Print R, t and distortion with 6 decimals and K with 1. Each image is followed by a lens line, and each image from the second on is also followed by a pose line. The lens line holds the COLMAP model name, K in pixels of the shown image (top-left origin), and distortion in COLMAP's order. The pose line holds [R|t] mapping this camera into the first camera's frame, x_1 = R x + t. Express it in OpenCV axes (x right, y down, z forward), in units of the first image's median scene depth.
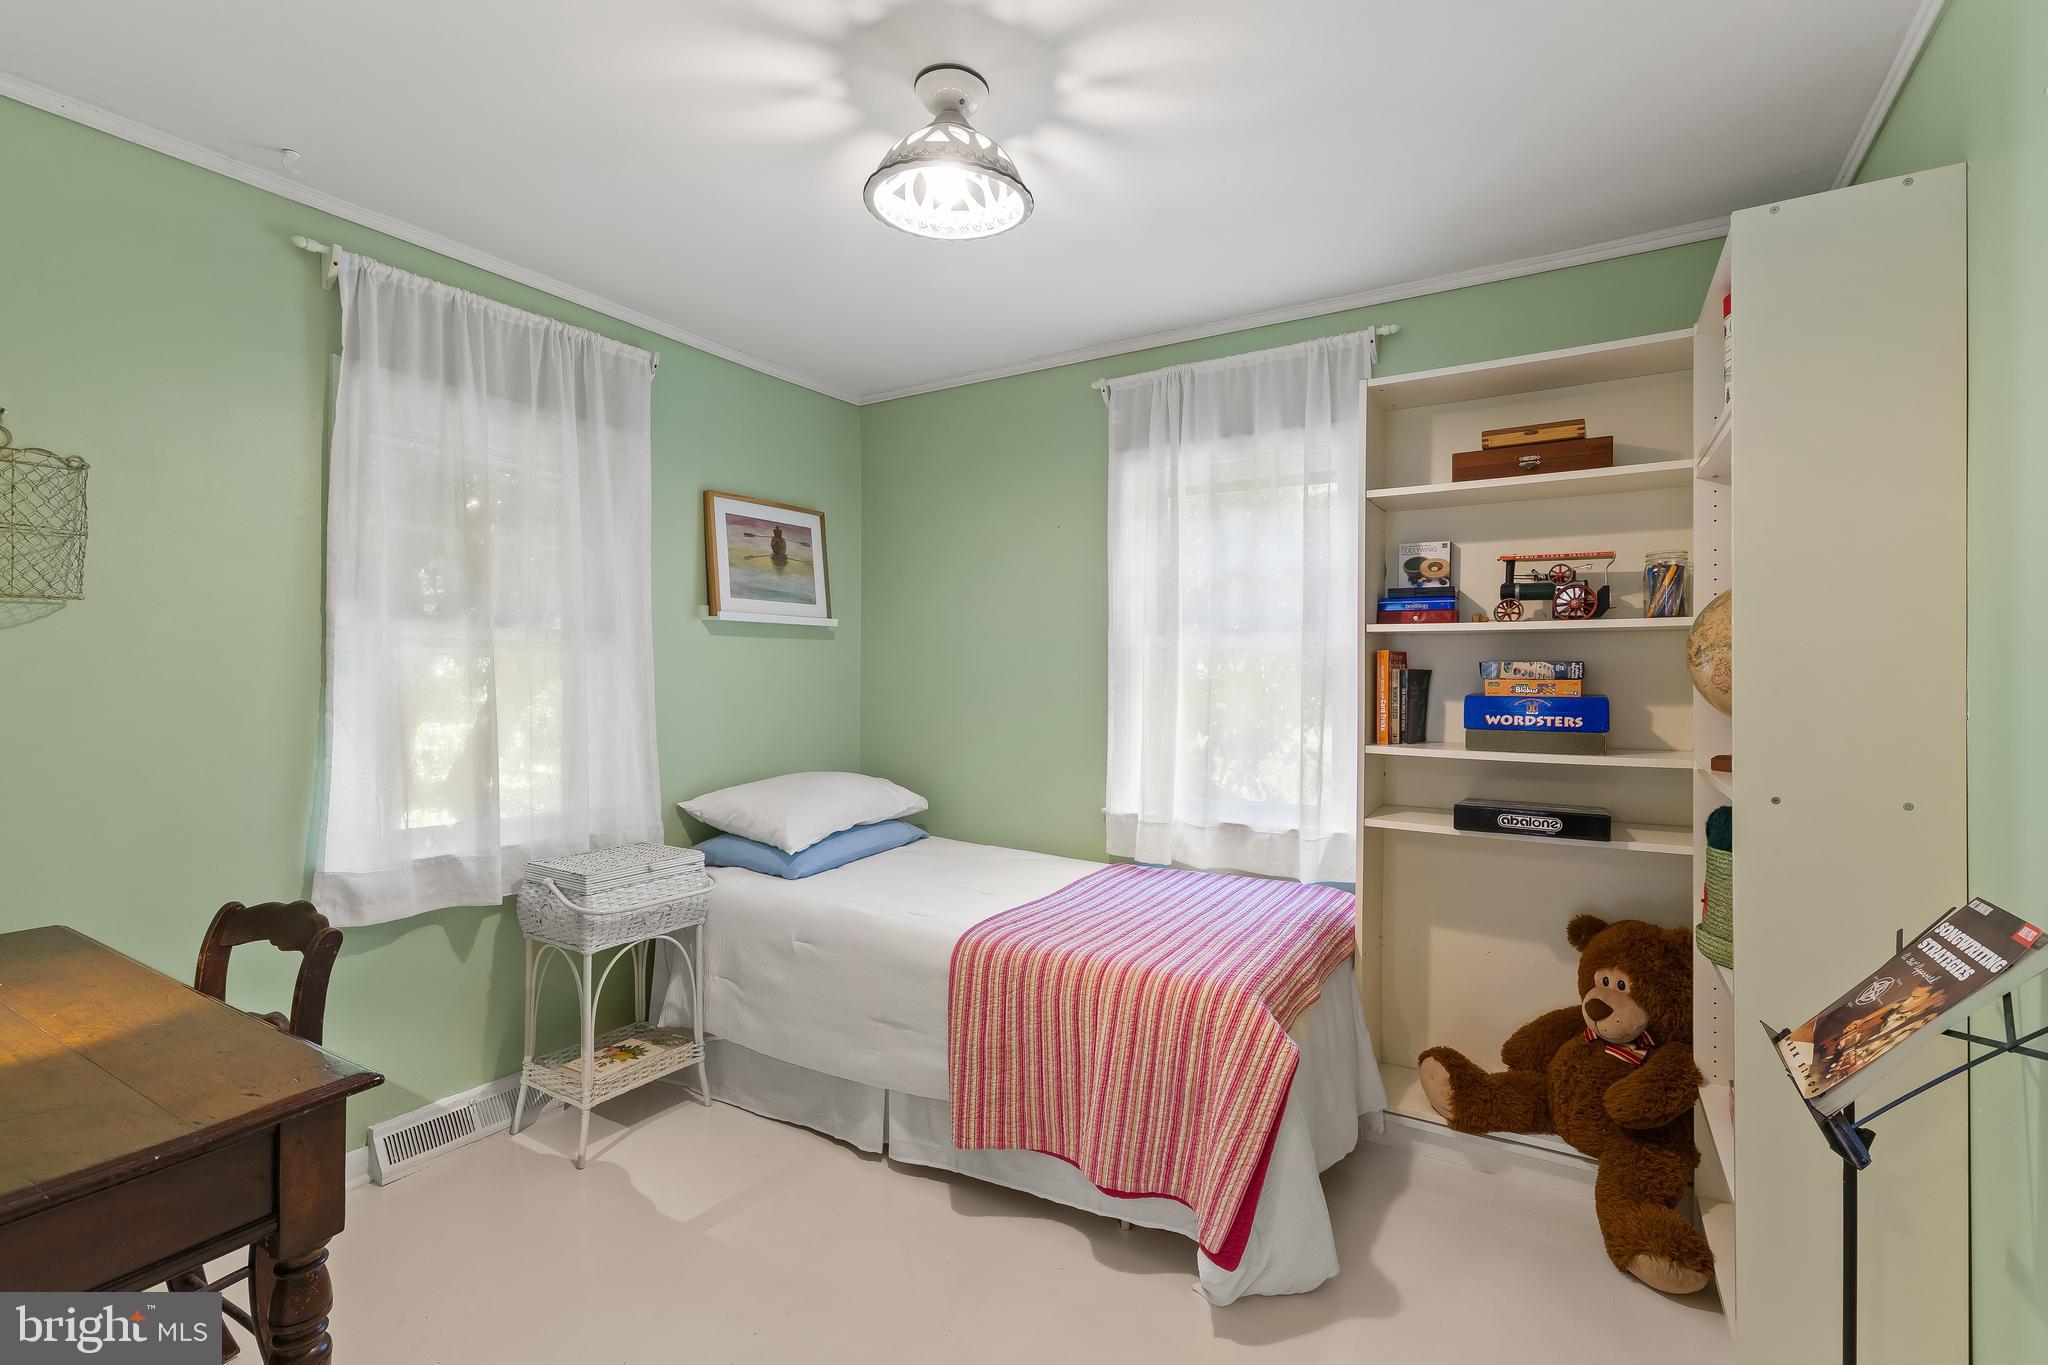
lens RADIAL K [[930.7, 0, 1002.3], [0, 930.7, 676.3], [0, 0, 1]] dist [-0.002653, 0.000045]
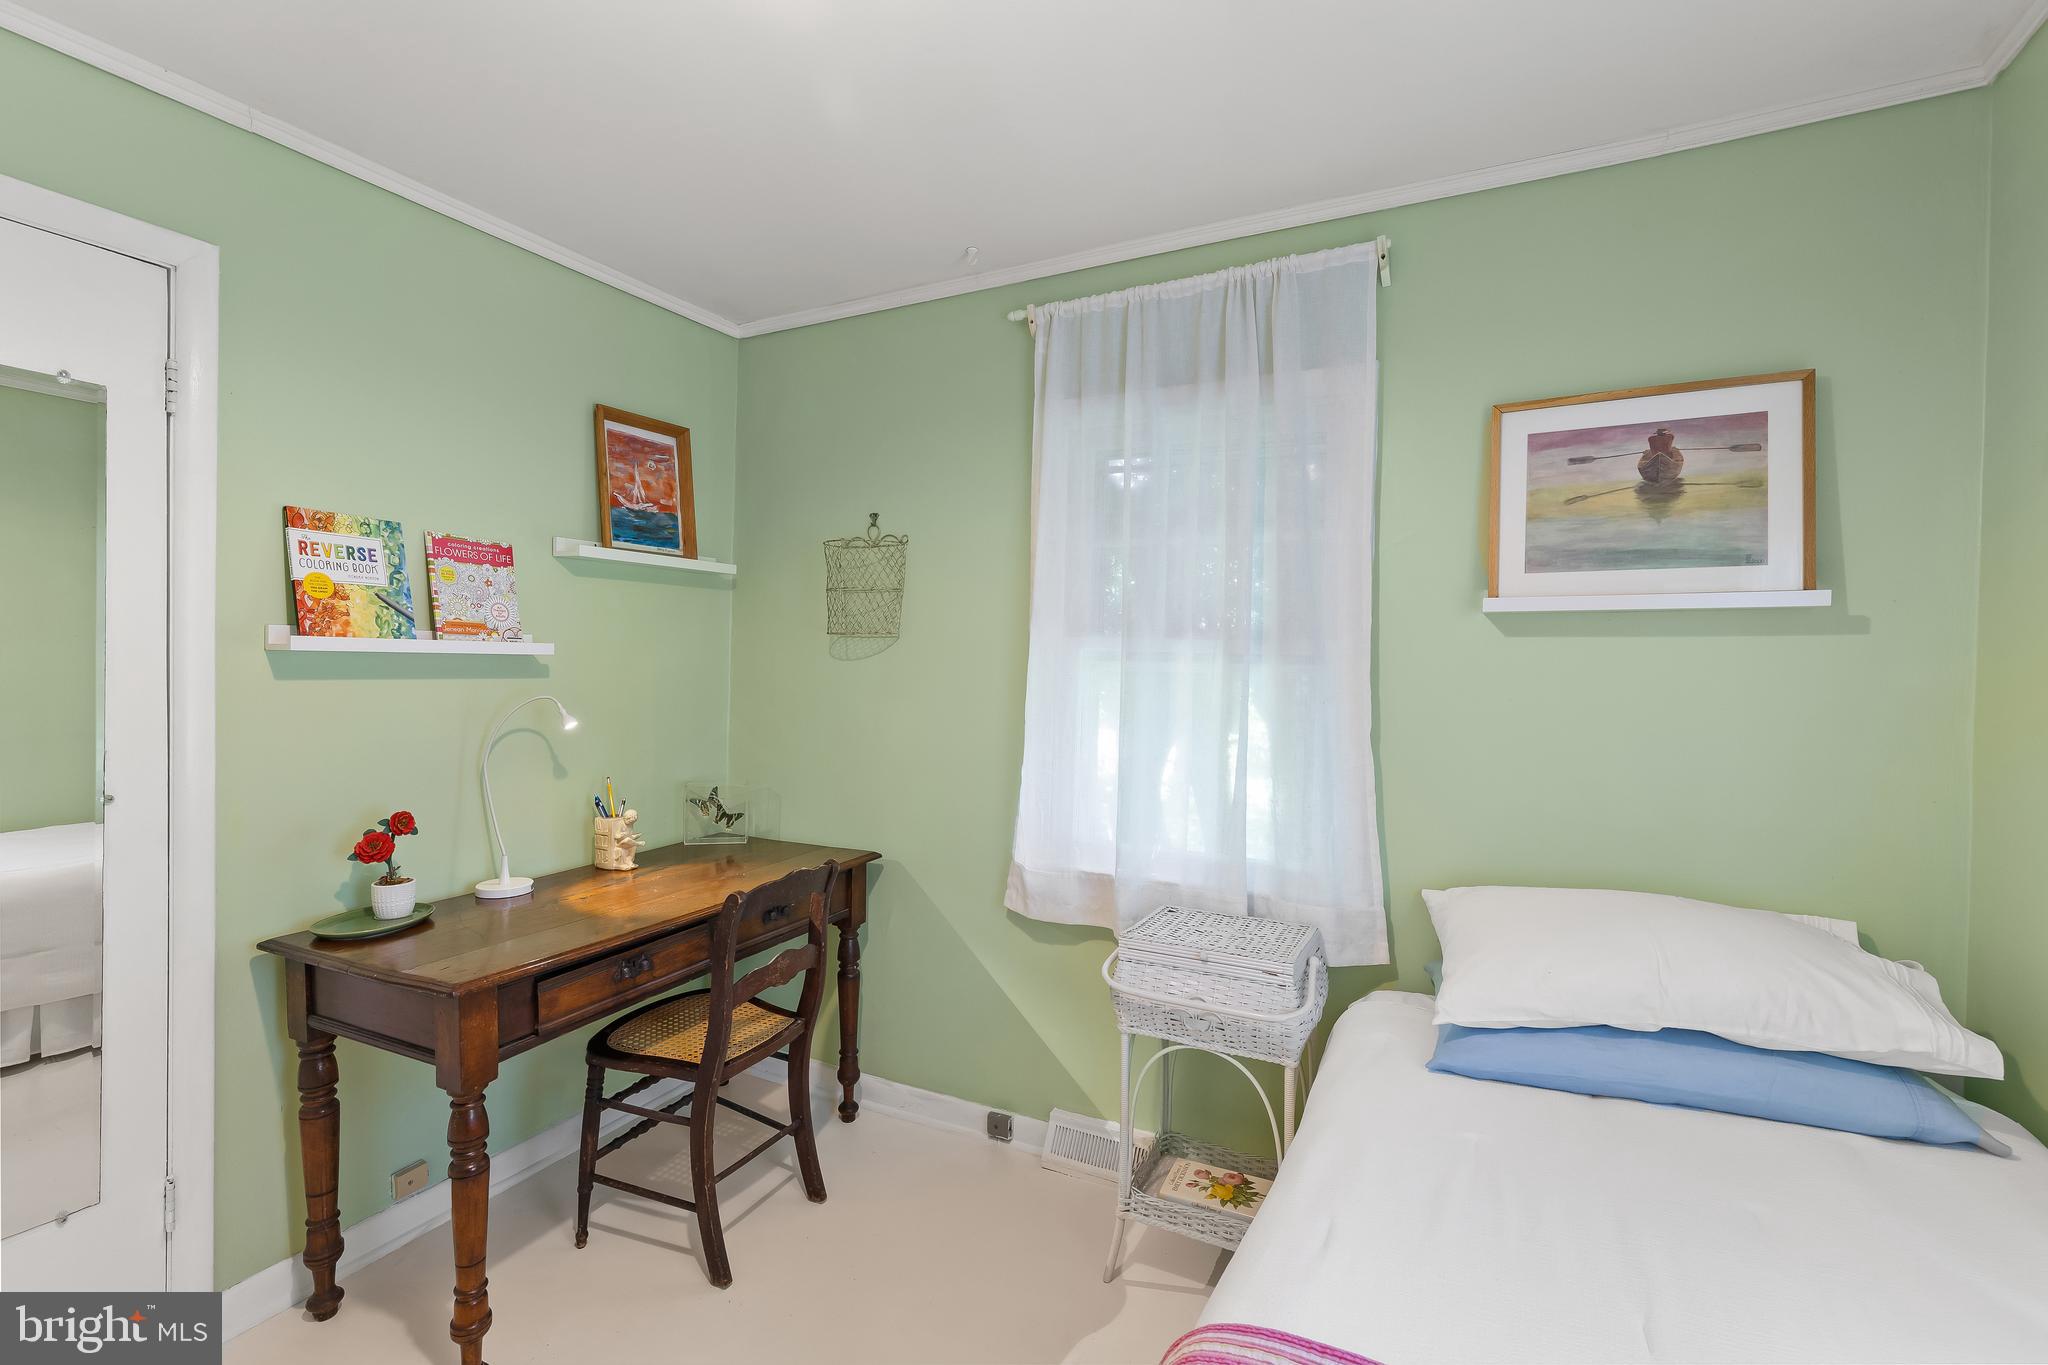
lens RADIAL K [[930.7, 0, 1004.3], [0, 930.7, 669.4], [0, 0, 1]] dist [-0.002653, 0.000045]
pose [[0.080121, 0.007063, -0.996760, 0.615762], [-0.012123, 0.999908, 0.006111, -0.048009], [0.996711, 0.011594, 0.080199, 1.345903]]
